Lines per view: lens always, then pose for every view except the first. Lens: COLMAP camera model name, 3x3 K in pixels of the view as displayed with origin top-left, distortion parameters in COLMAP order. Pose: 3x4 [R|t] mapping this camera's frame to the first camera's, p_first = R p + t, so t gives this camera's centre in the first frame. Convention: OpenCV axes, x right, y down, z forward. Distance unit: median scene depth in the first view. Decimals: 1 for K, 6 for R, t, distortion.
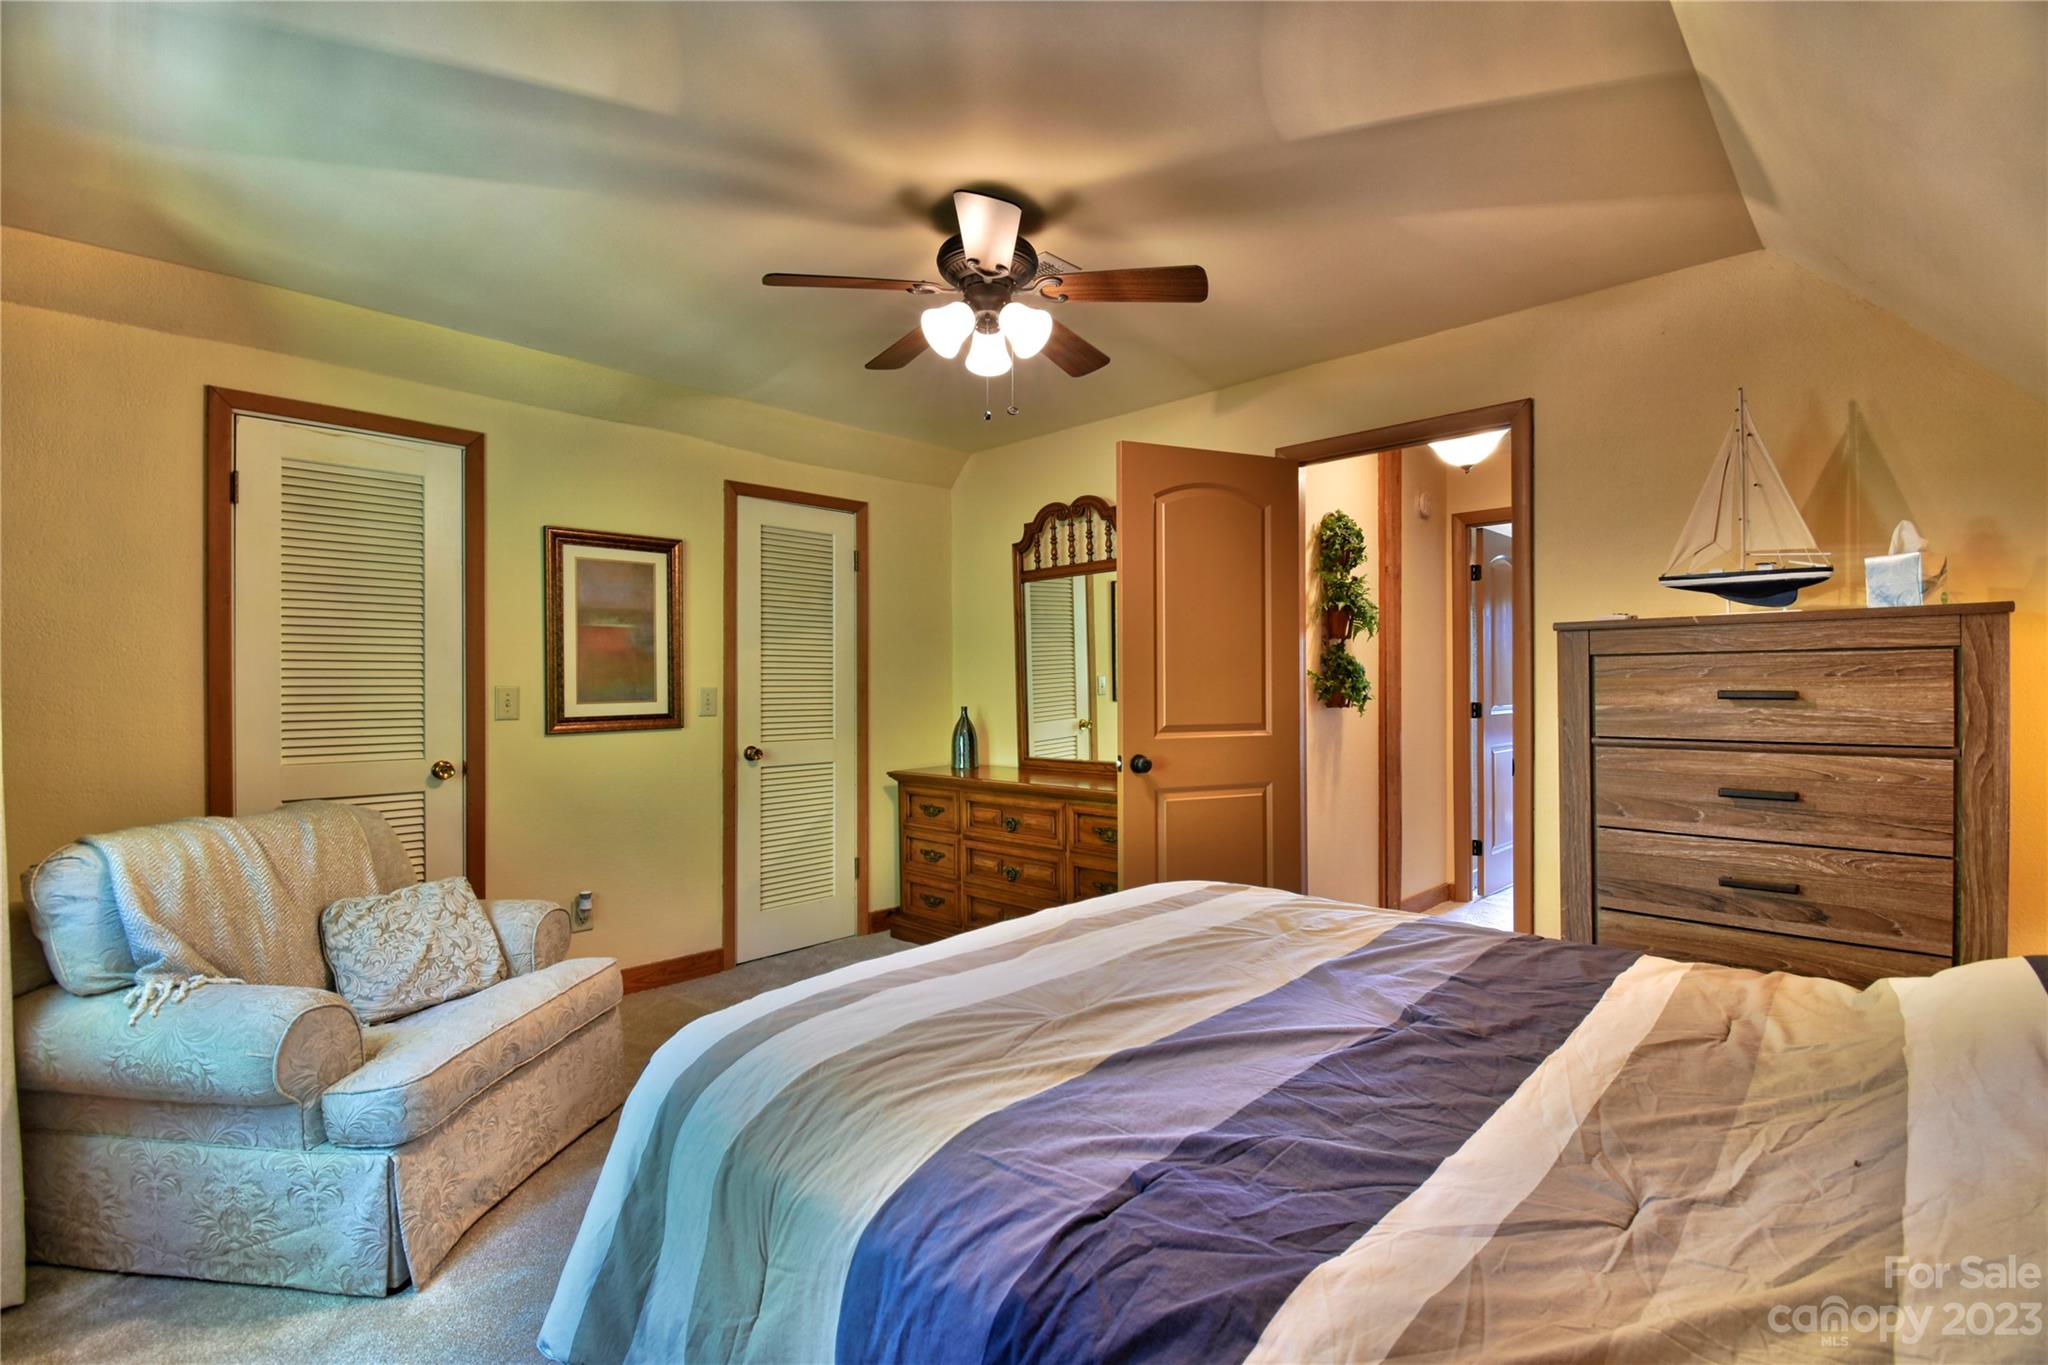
lens RADIAL K [[919.8, 0, 1035.3], [0, 919.8, 680.7], [0, 0, 1]] dist [-0.004873, -0.001961]
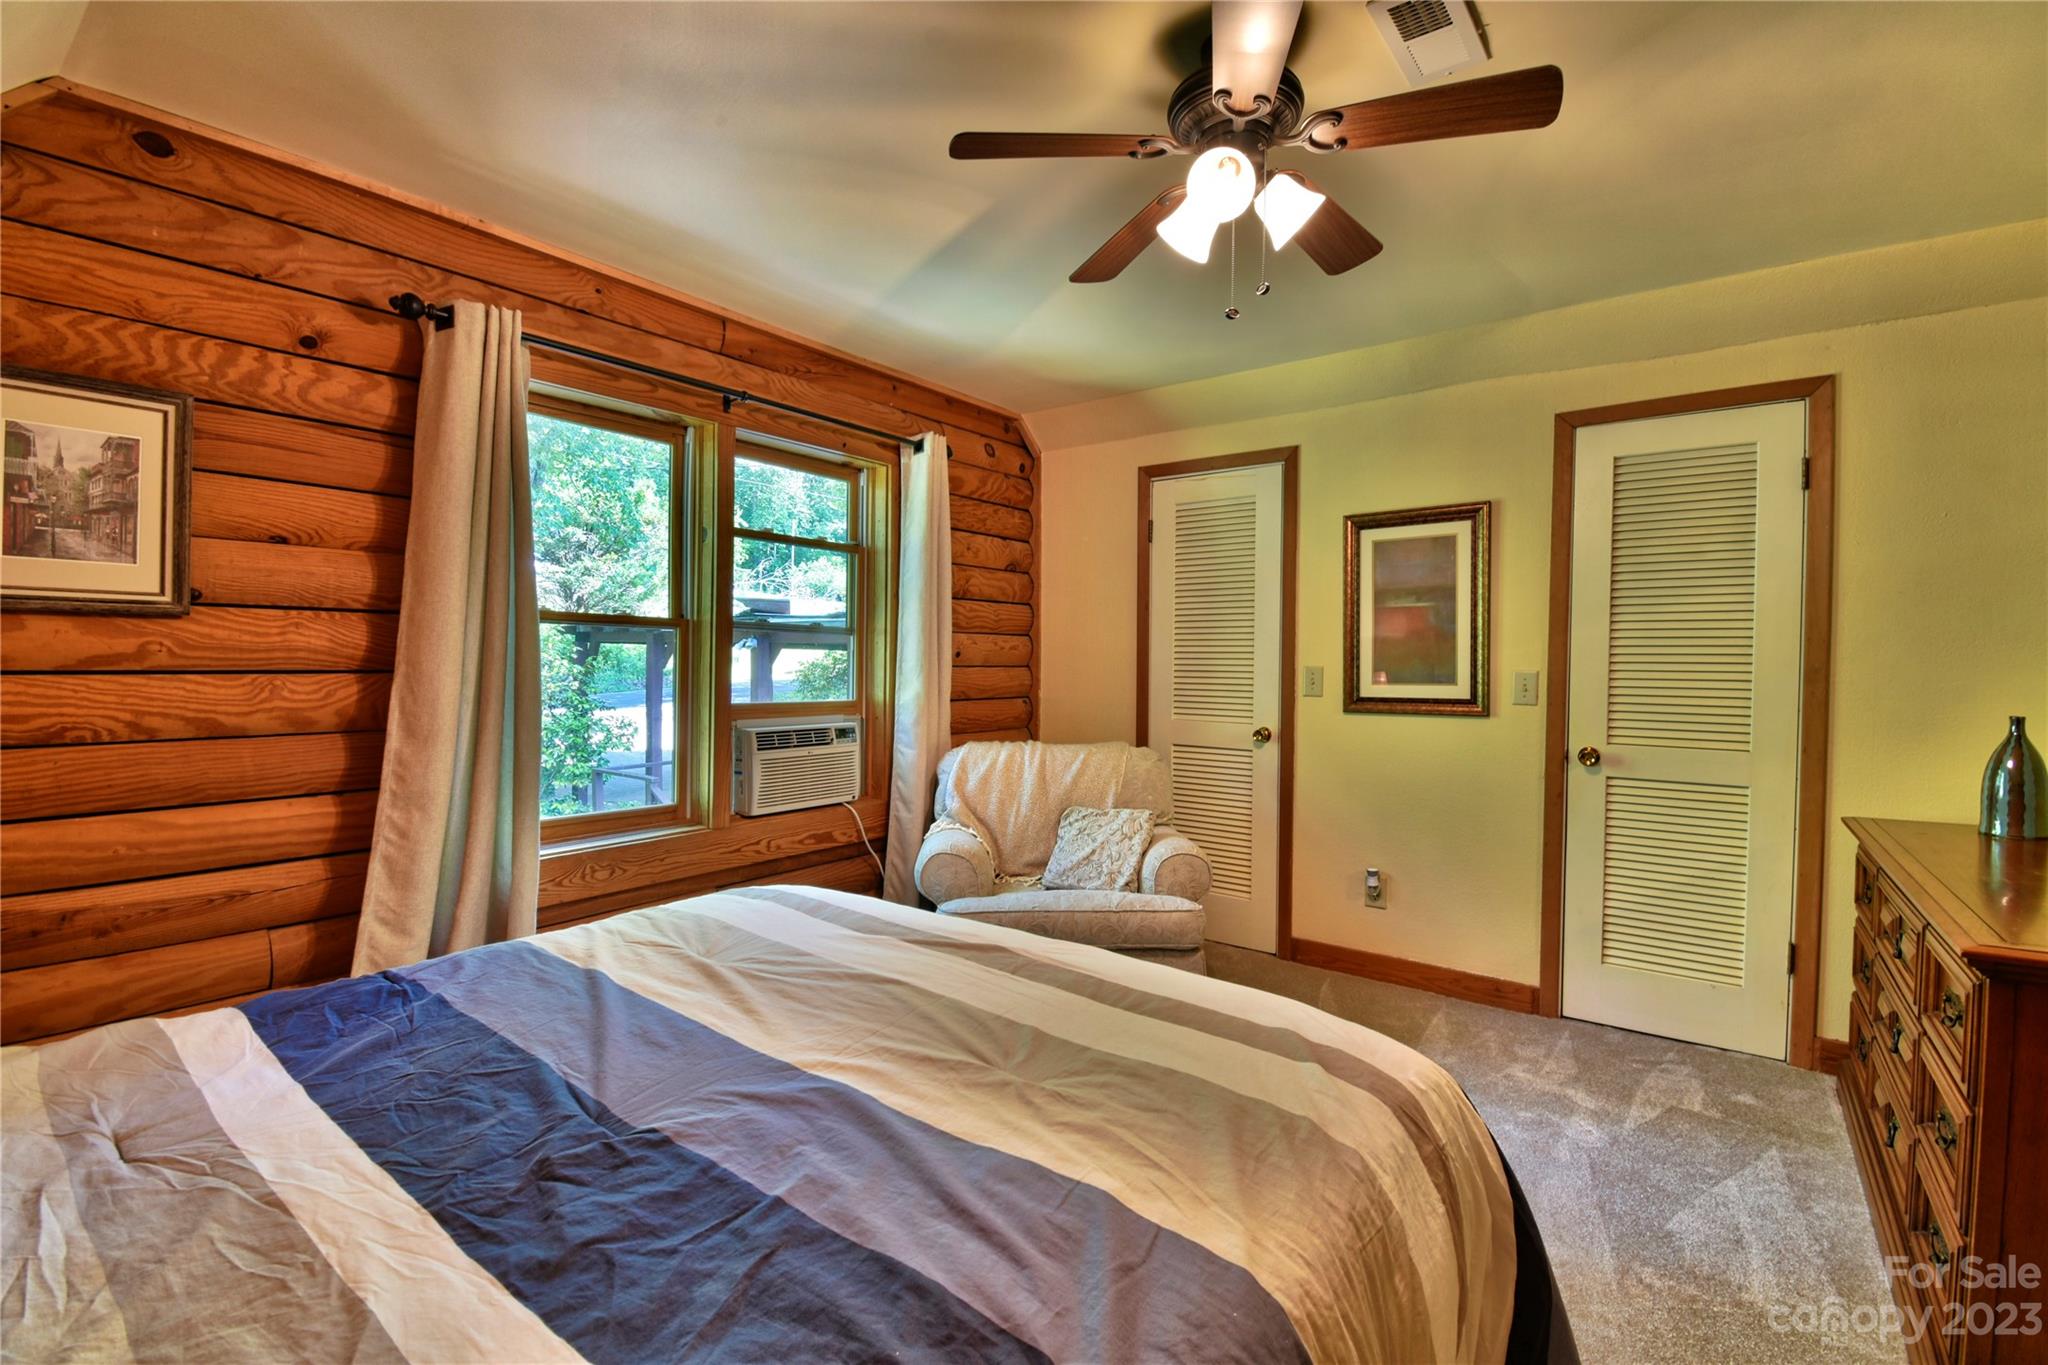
lens RADIAL K [[919.8, 0, 1032.6], [0, 919.8, 674.6], [0, 0, 1]] dist [-0.004873, -0.001961]
pose [[0.097321, 0.016952, -0.995109, 0.455106], [-0.006453, 0.999845, 0.016401, 0.000150], [0.995232, 0.004826, 0.097415, 0.495396]]
